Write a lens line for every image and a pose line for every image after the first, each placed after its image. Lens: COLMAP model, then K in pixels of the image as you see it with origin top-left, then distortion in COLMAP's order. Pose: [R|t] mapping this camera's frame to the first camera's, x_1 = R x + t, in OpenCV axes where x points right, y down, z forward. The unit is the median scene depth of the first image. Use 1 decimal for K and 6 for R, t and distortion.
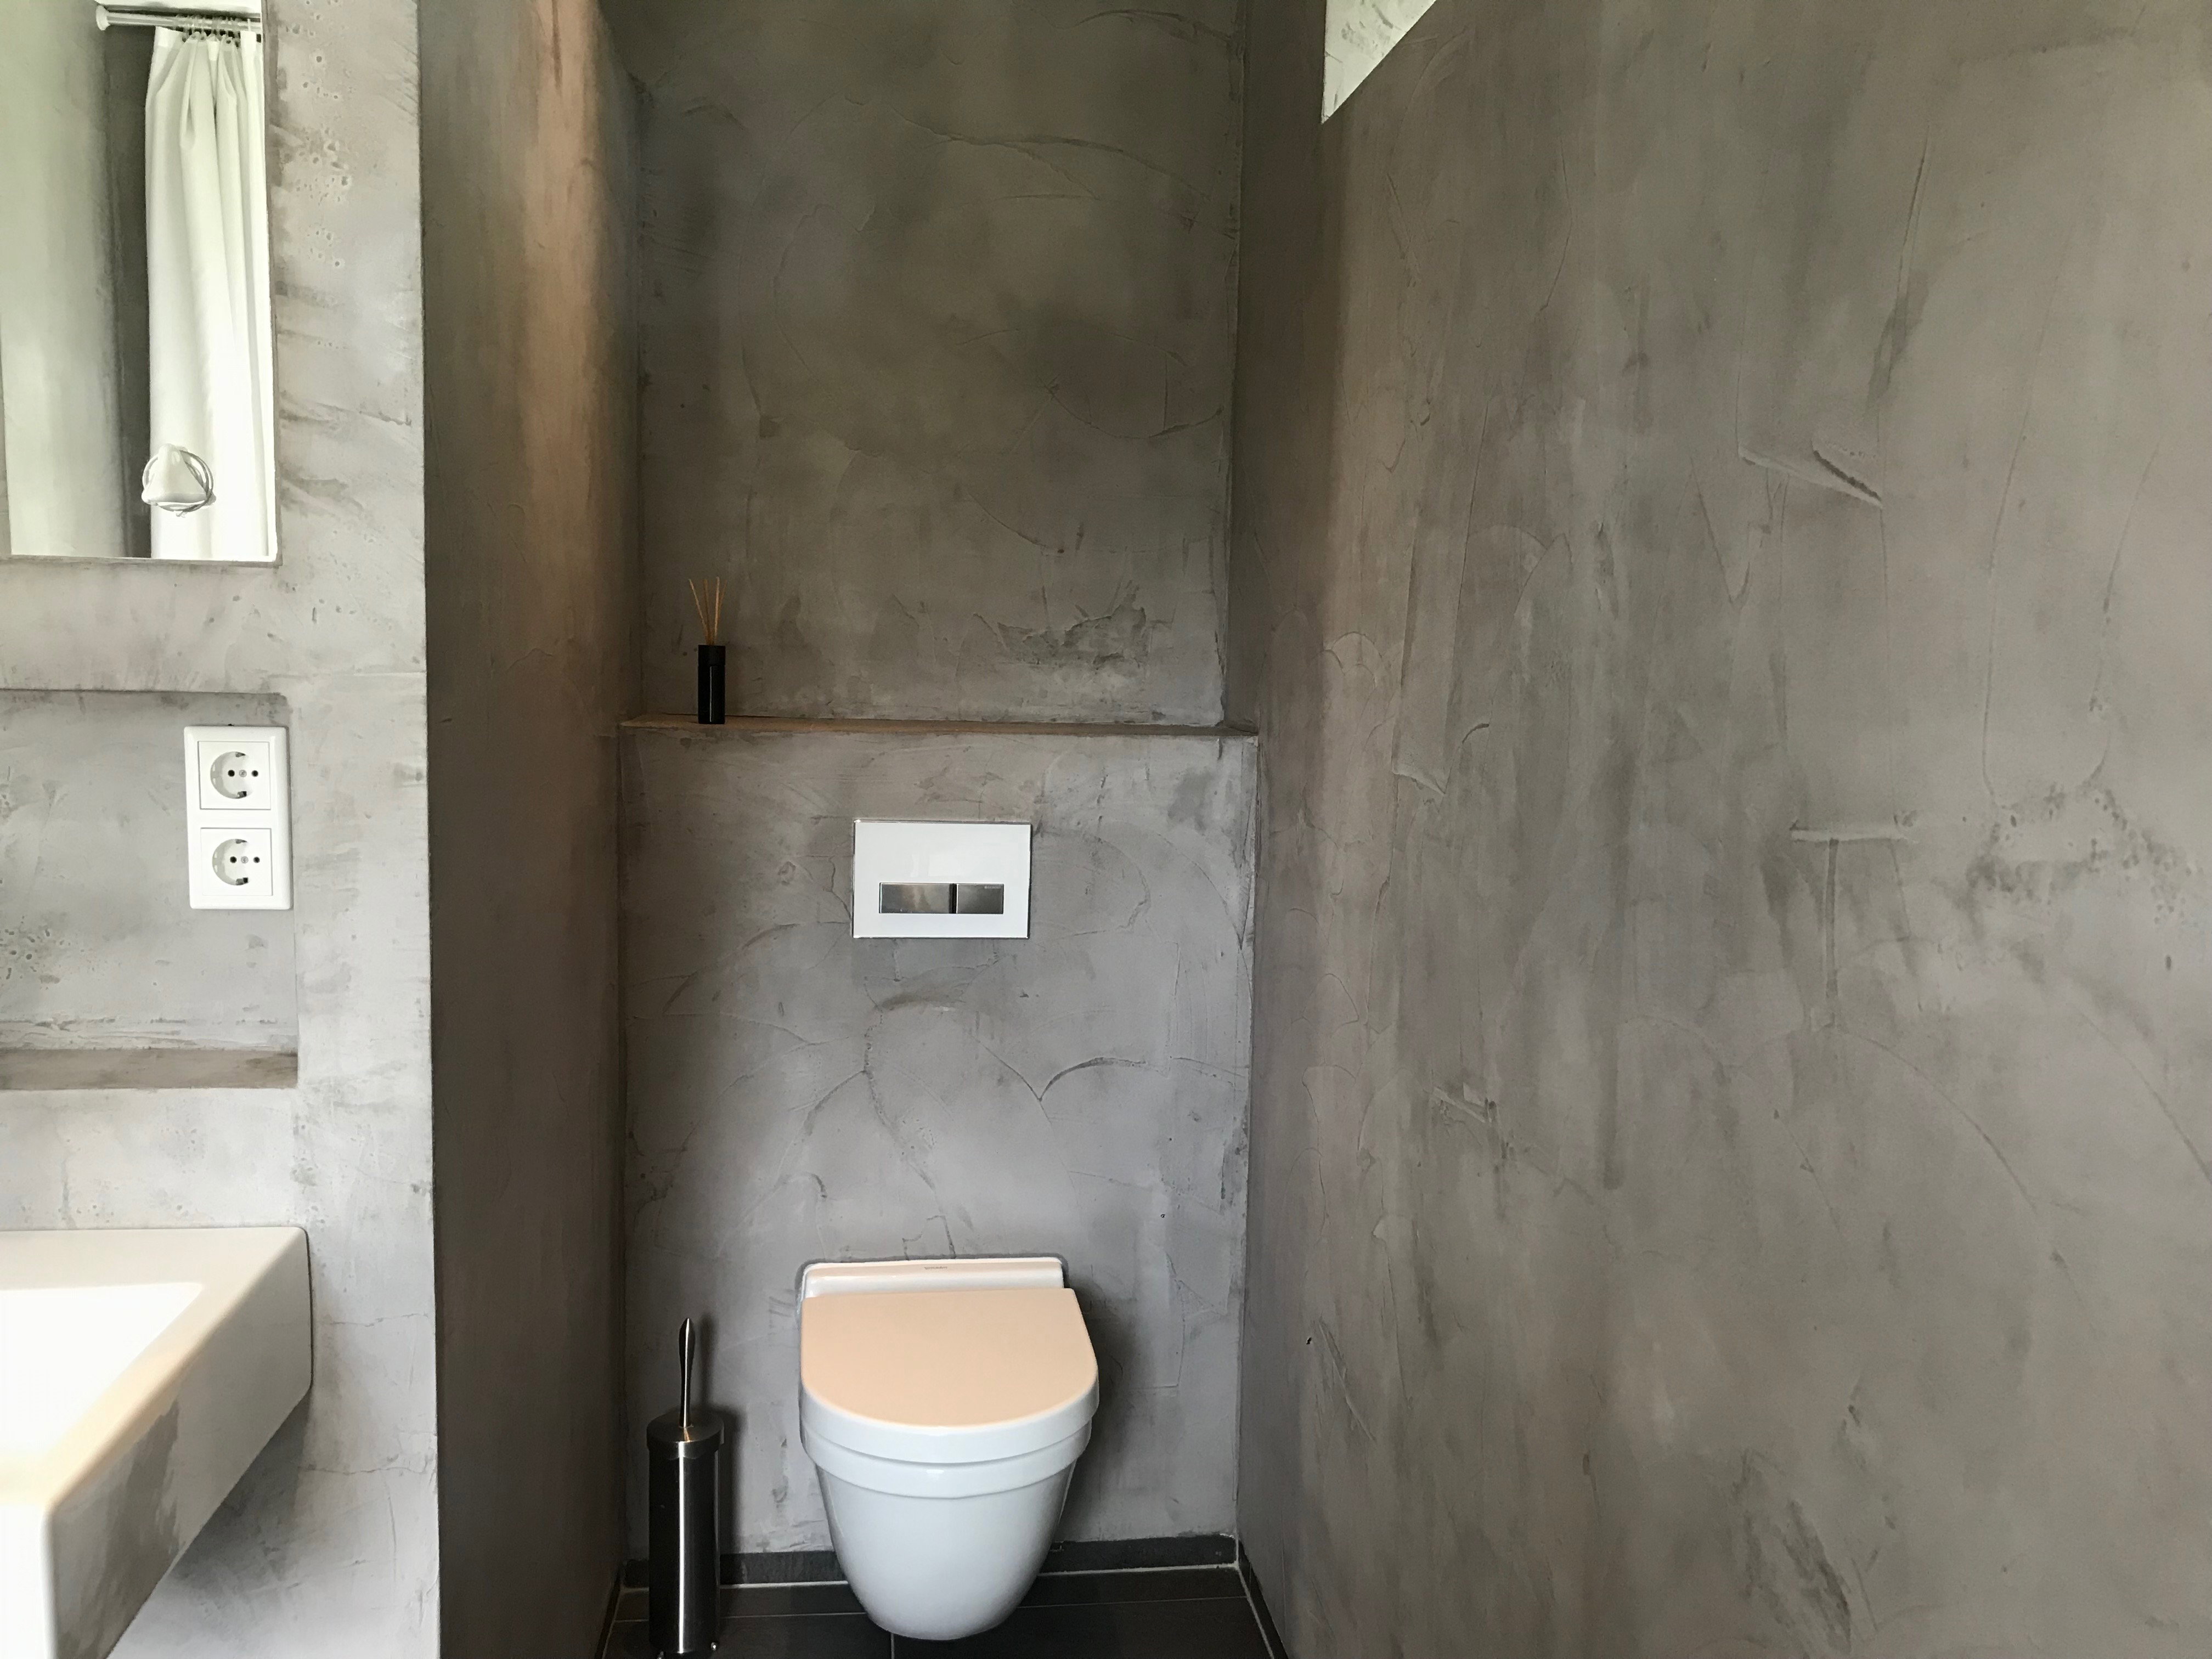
lens RADIAL K [[1845.7, 0, 1100.2], [0, 1845.7, 827.4], [0, 0, 1]] dist [0.019826, -0.000163]
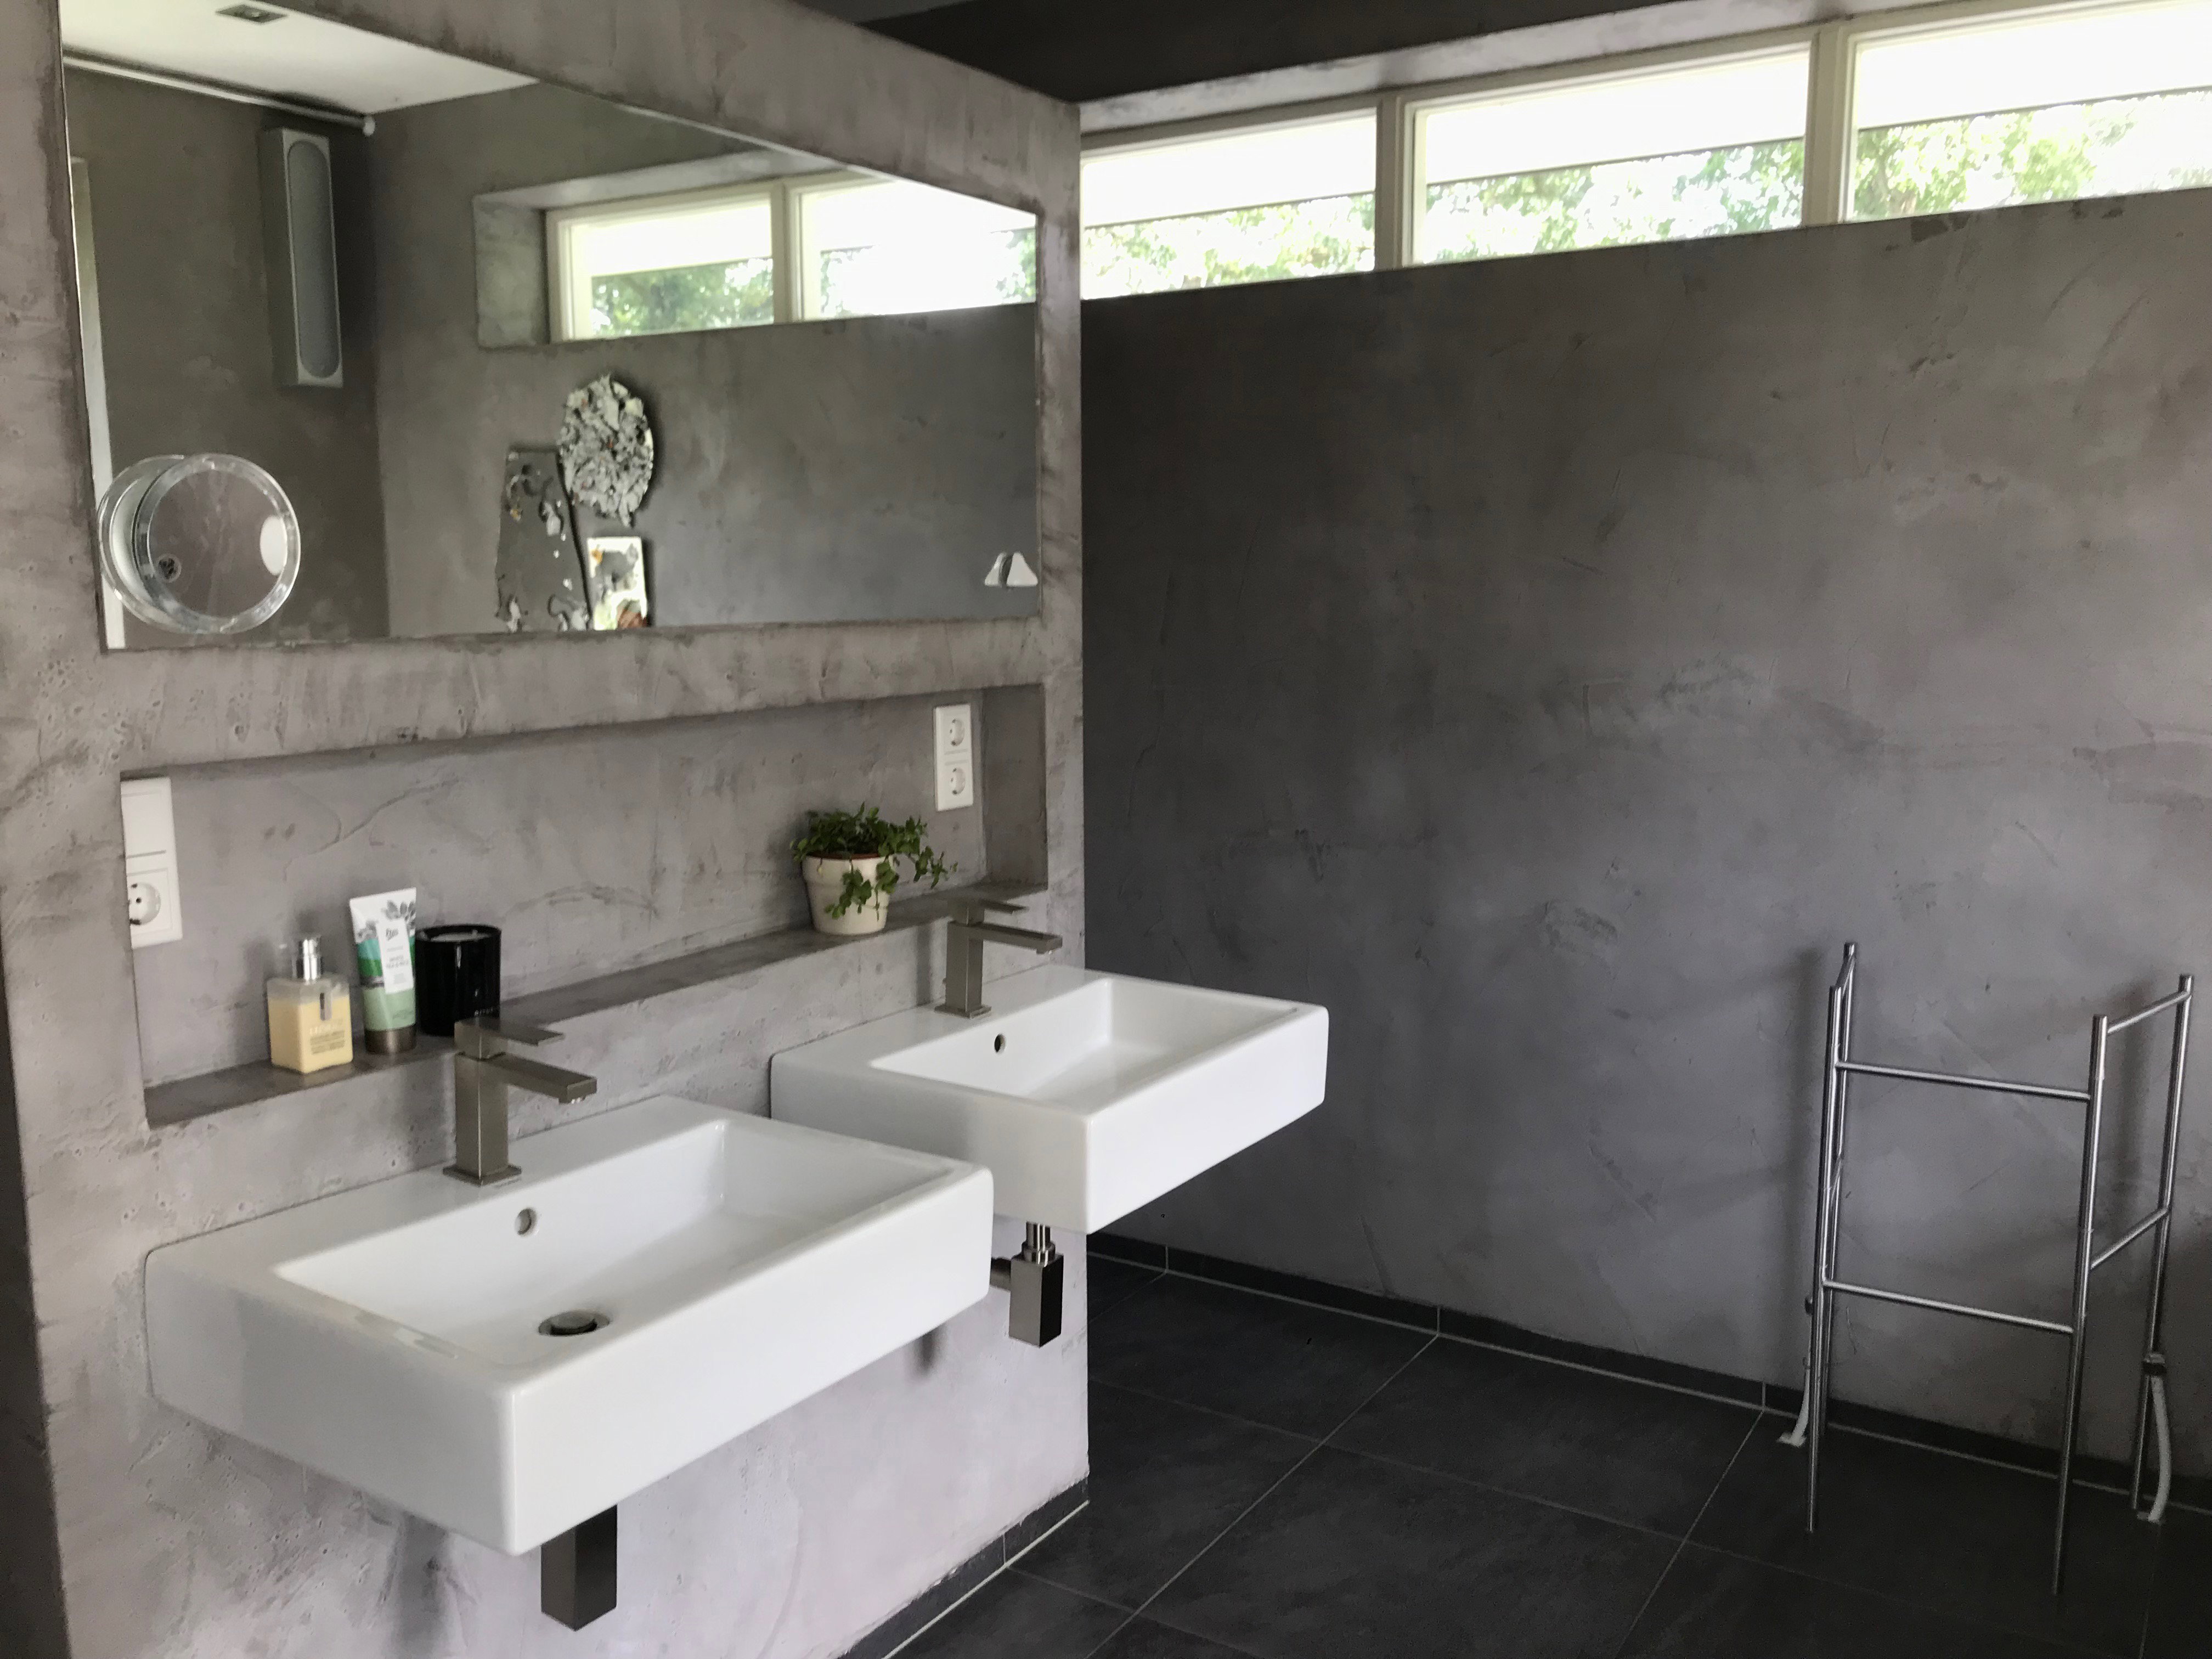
lens RADIAL K [[1845.7, 0, 1091.2], [0, 1845.7, 818.7], [0, 0, 1]] dist [0.019826, -0.000163]
pose [[0.638963, -0.130733, 0.758047, -2.448979], [0.102834, 0.991124, 0.084250, -0.115293], [-0.762333, 0.024120, 0.646735, -0.339449]]
